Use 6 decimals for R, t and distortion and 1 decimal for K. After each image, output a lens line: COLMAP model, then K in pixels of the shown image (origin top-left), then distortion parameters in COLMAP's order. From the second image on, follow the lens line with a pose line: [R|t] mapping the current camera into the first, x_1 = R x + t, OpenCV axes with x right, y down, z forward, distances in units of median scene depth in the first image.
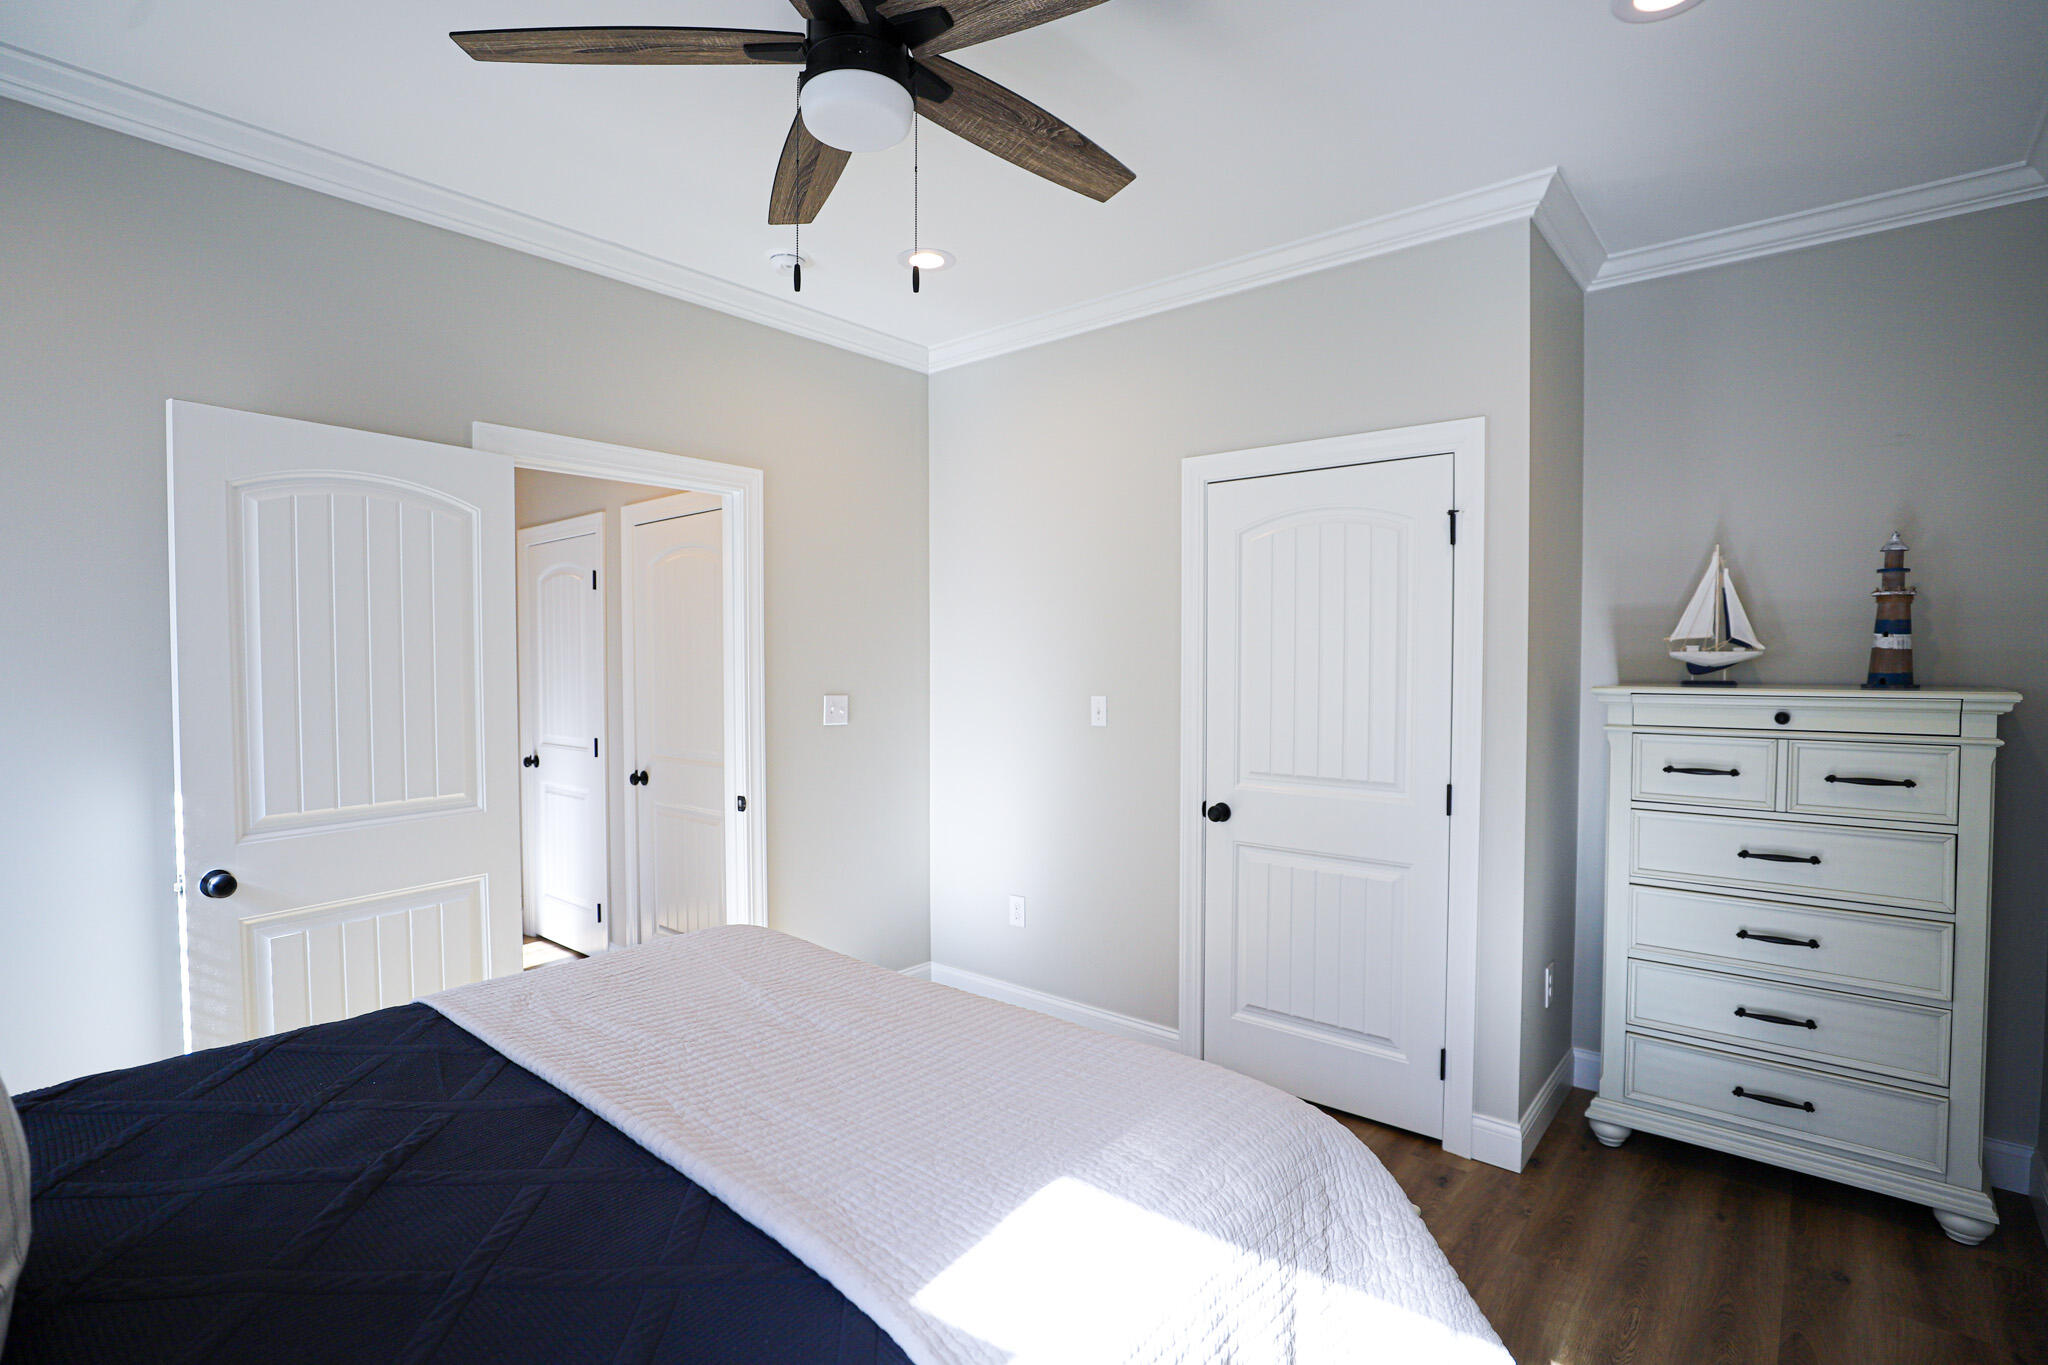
lens RADIAL K [[939.8, 0, 1023.9], [0, 939.8, 693.2], [0, 0, 1]] dist [-0.043842, 0.011591]
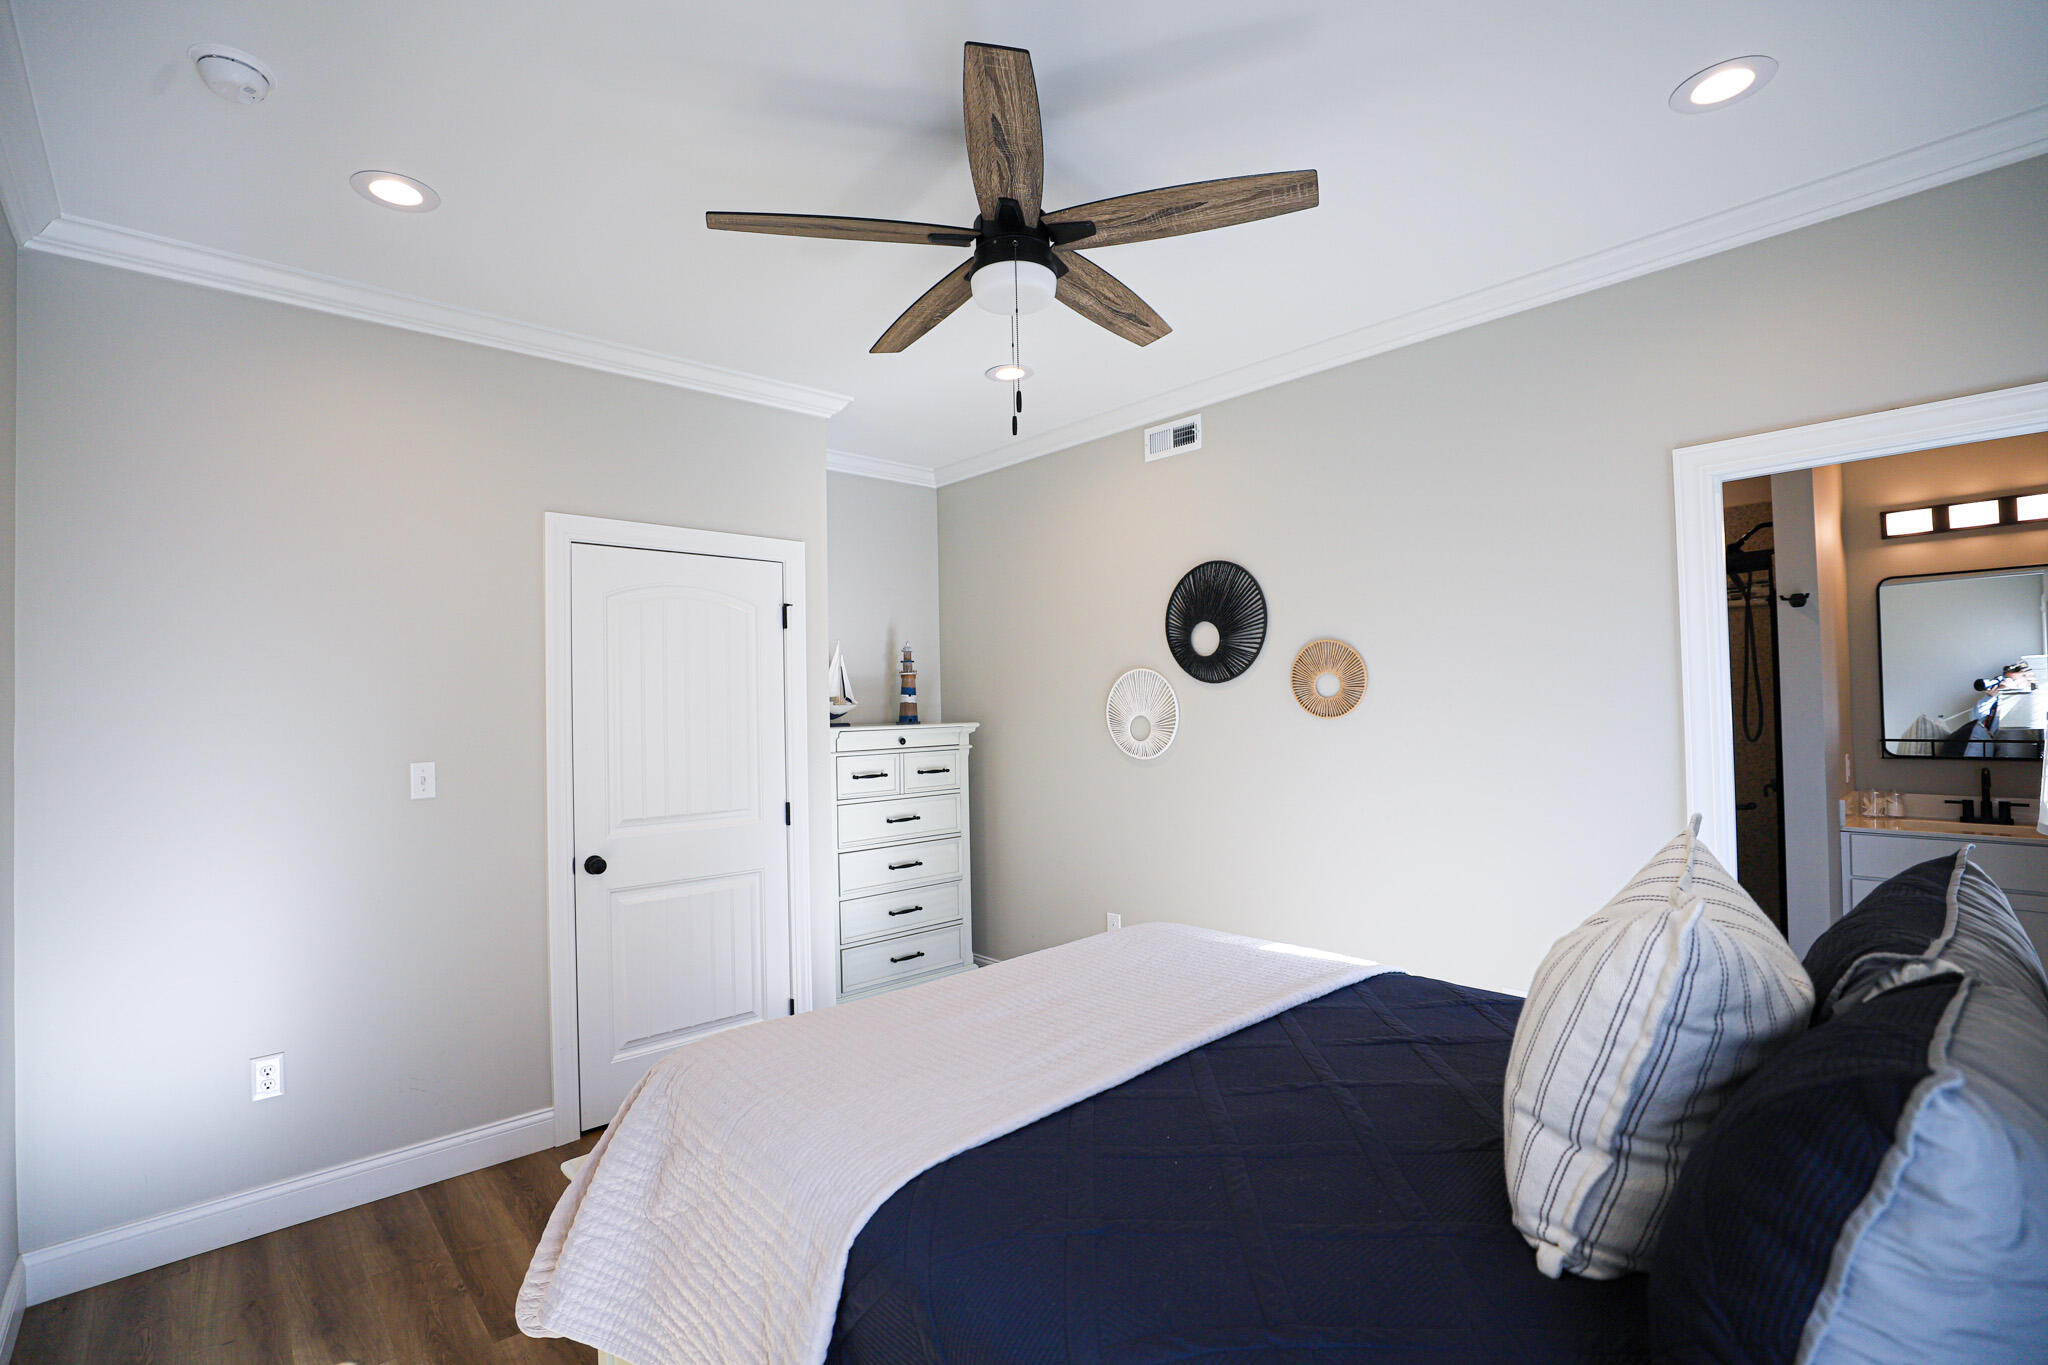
lens RADIAL K [[939.8, 0, 1020.8], [0, 939.8, 690.8], [0, 0, 1]] dist [-0.043842, 0.011591]
pose [[0.134278, 0.013874, 0.990847, -0.882554], [0.055431, 0.998231, -0.021489, -0.017489], [-0.989392, 0.057809, 0.133271, 0.473734]]
